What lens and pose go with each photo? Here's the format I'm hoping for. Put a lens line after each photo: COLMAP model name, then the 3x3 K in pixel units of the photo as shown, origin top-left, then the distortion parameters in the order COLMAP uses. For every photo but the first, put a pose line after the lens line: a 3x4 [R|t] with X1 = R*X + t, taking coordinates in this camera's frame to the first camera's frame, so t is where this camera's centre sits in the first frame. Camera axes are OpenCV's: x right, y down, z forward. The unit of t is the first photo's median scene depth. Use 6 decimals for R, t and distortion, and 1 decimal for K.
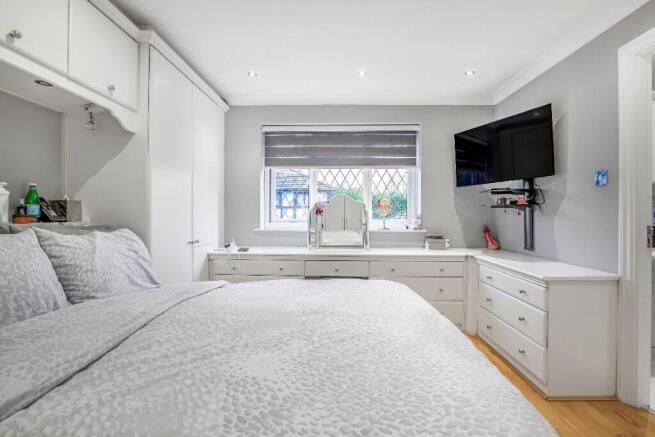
lens RADIAL K [[307.9, 0, 327.5], [0, 307.9, 218.5], [0, 0, 1]] dist [-0.026237, 0.001190]
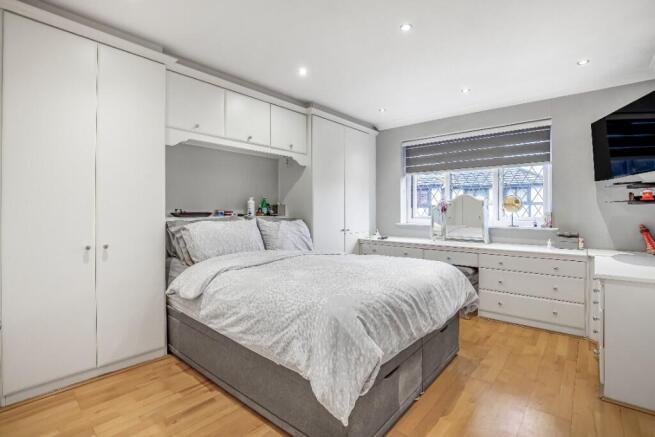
lens RADIAL K [[307.9, 0, 327.5], [0, 307.9, 218.5], [0, 0, 1]] dist [-0.026237, 0.001190]
pose [[0.769775, 0.012225, -0.638198, 0.393250], [-0.007334, 0.999920, 0.010308, 0.003427], [0.638273, -0.003254, 0.769803, -0.195917]]
